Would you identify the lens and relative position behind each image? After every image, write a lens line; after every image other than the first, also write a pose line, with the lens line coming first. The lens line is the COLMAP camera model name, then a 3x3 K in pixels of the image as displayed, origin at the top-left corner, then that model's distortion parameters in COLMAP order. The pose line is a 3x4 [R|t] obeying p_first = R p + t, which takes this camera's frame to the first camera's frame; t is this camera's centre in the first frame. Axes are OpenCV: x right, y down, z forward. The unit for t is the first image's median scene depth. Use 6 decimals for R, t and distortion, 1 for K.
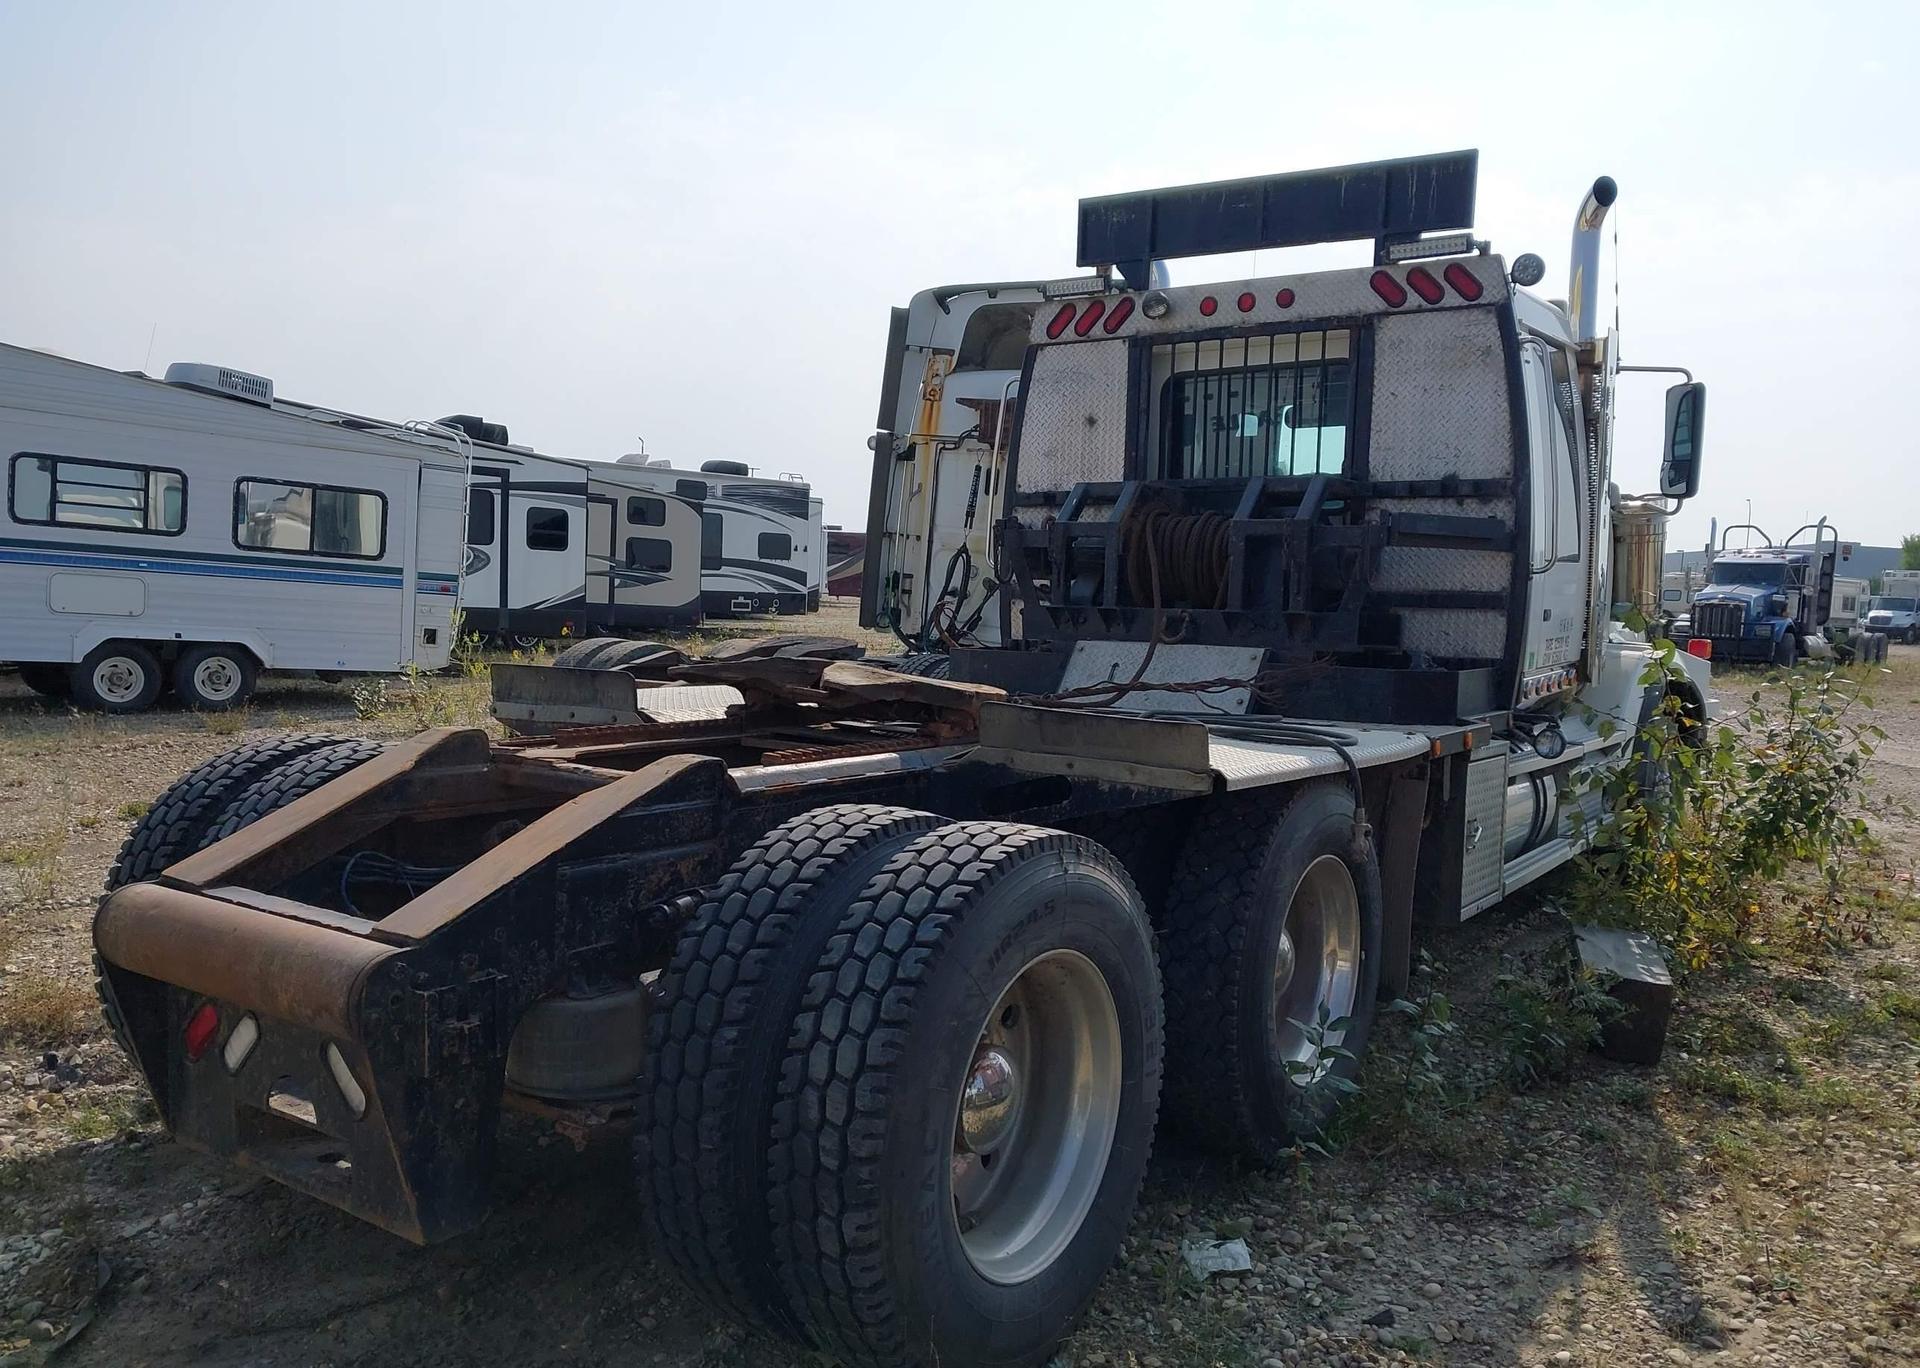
lens RADIAL K [[1473.6, 0, 972.2], [0, 1473.6, 744.1], [0, 0, 1]] dist [0.022834, -0.069298]
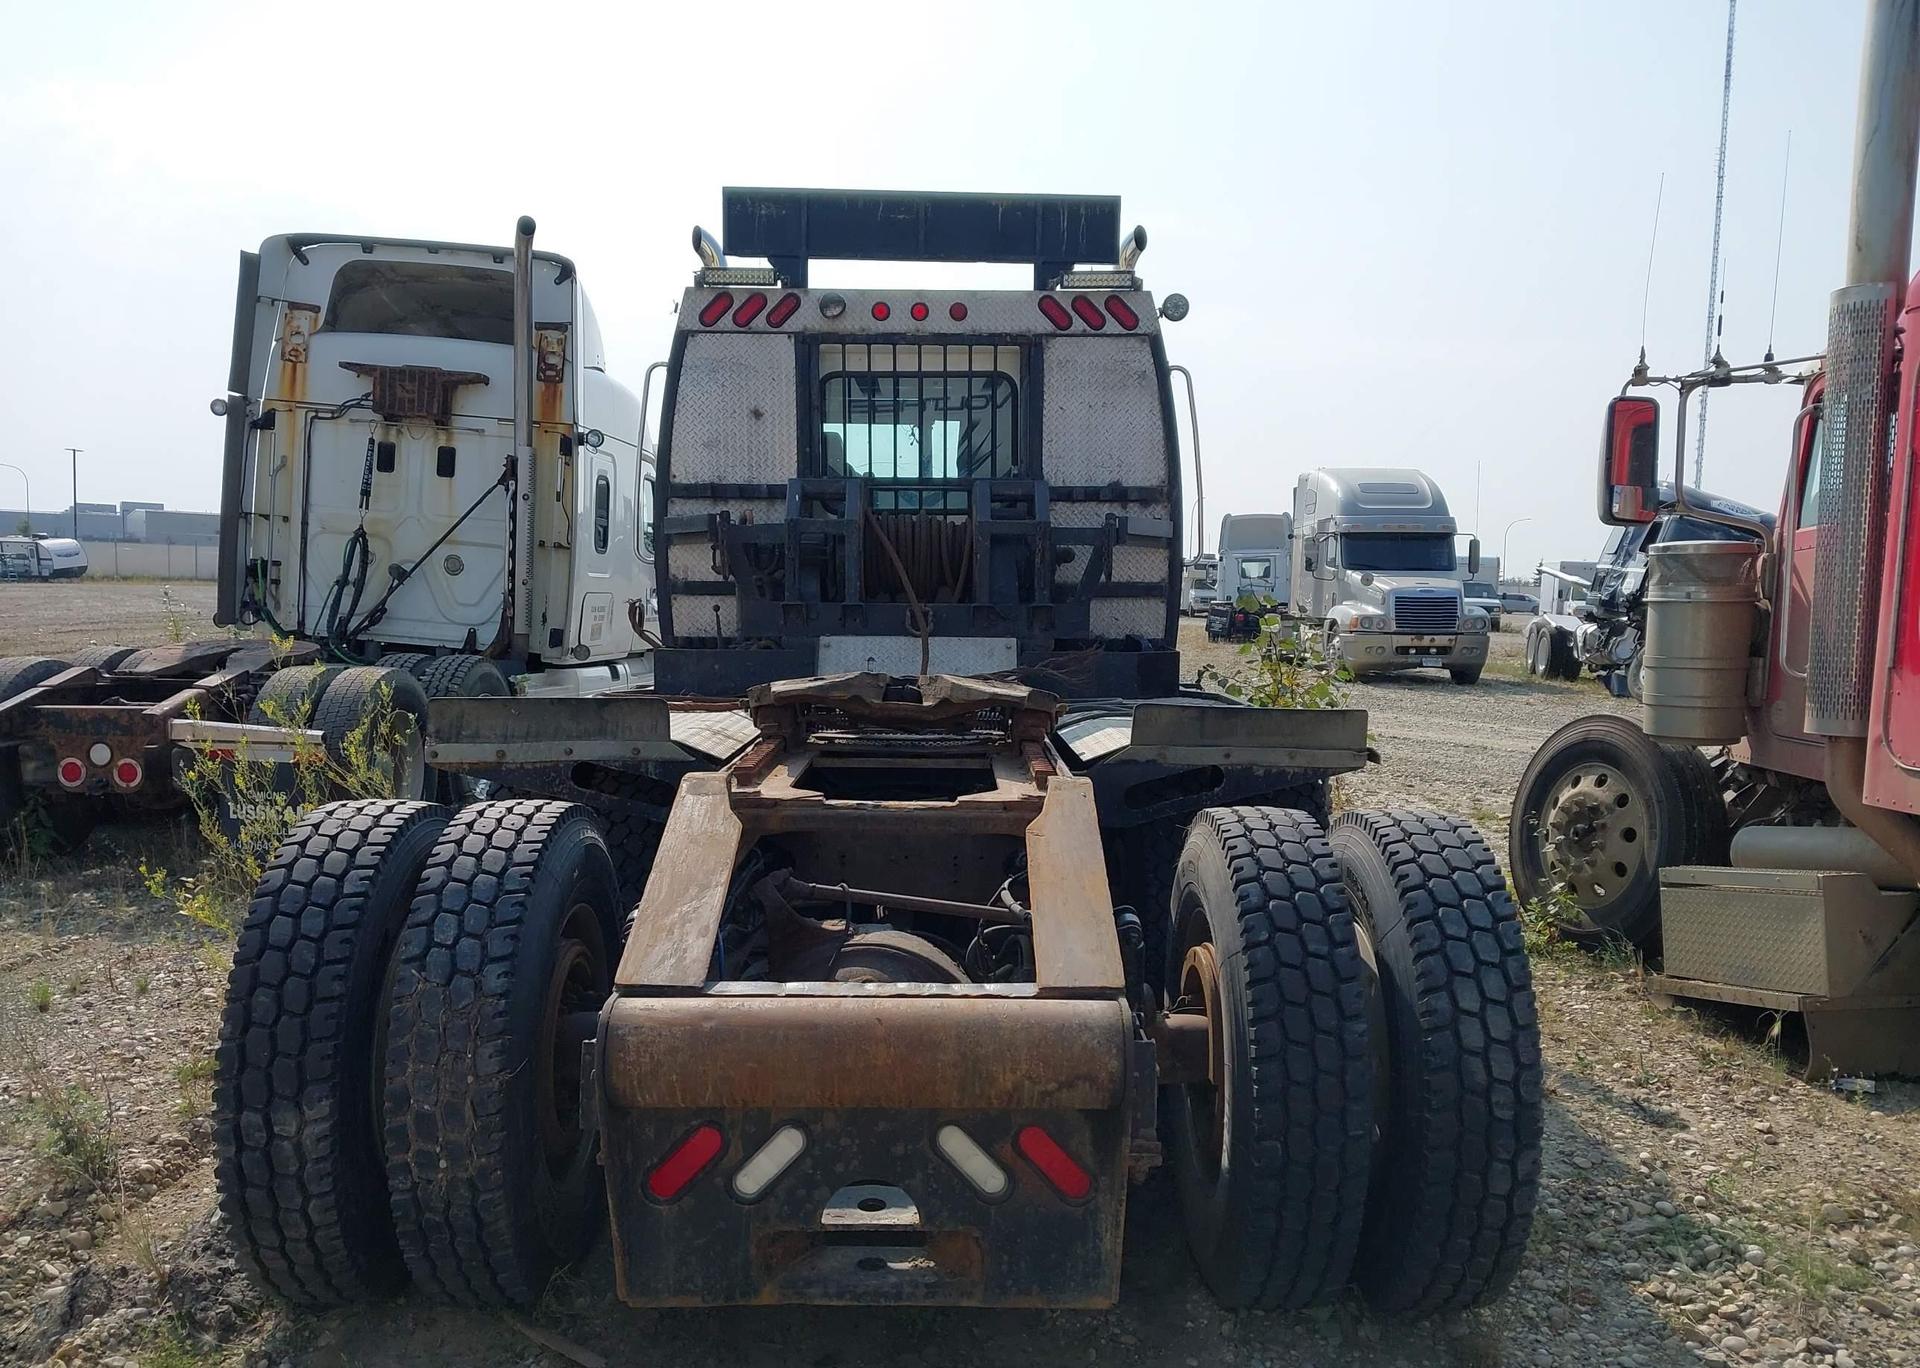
lens RADIAL K [[1473.6, 0, 943.2], [0, 1473.6, 762.1], [0, 0, 1]] dist [0.022834, -0.069298]
pose [[0.822783, -0.089184, 0.561314, -0.409166], [0.070832, 0.996003, 0.054422, -0.032340], [-0.563924, -0.005019, 0.825811, 0.111097]]
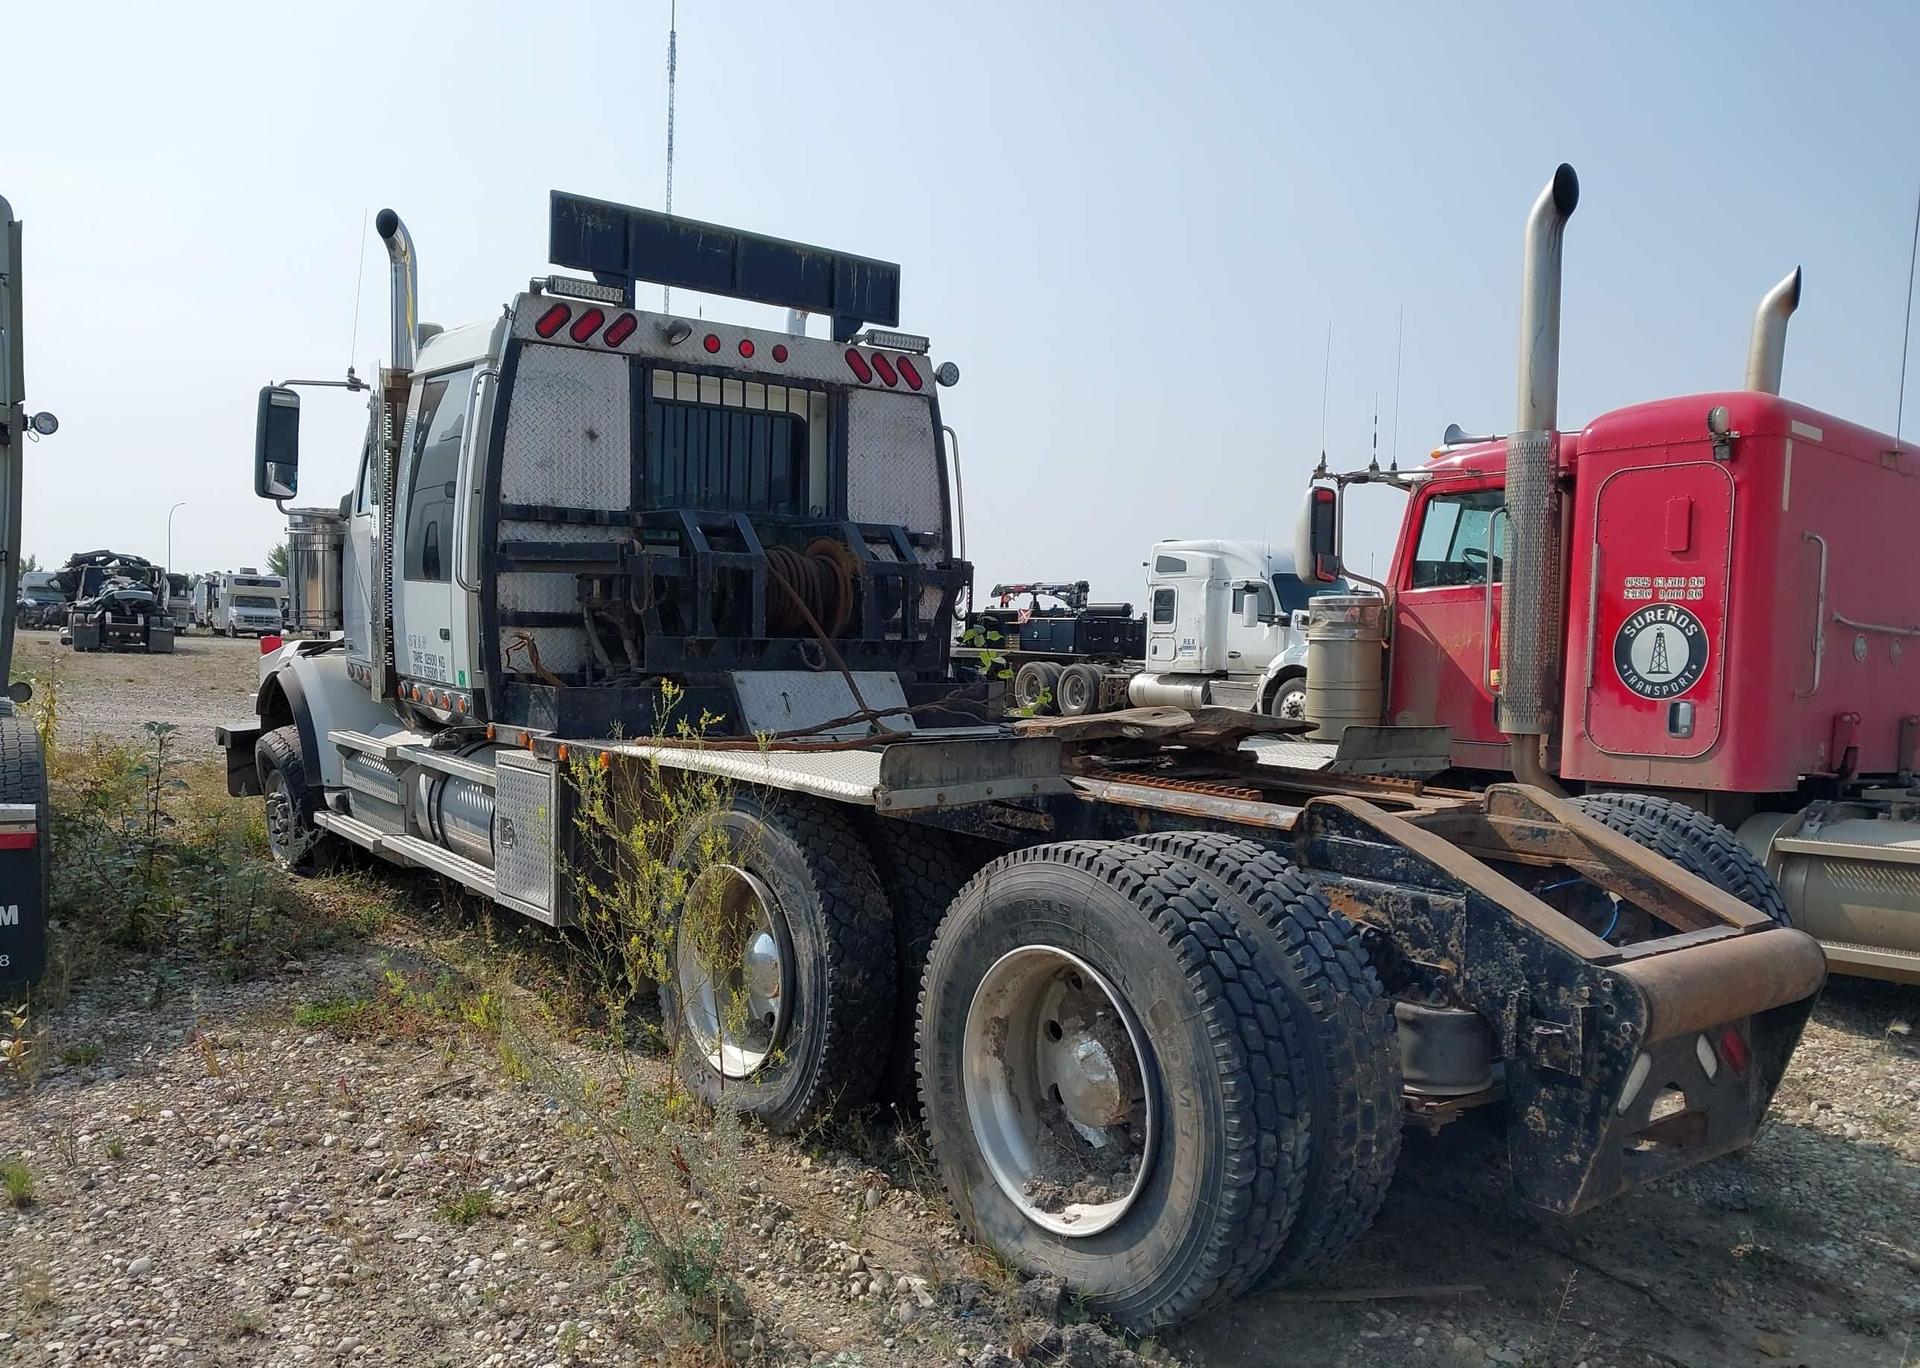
lens RADIAL K [[1473.6, 0, 980.6], [0, 1473.6, 749.4], [0, 0, 1]] dist [0.022834, -0.069298]
pose [[0.312673, -0.102481, 0.944316, -0.773438], [0.078515, 0.993549, 0.081827, -0.082284], [-0.946610, 0.048558, 0.318702, 0.496456]]
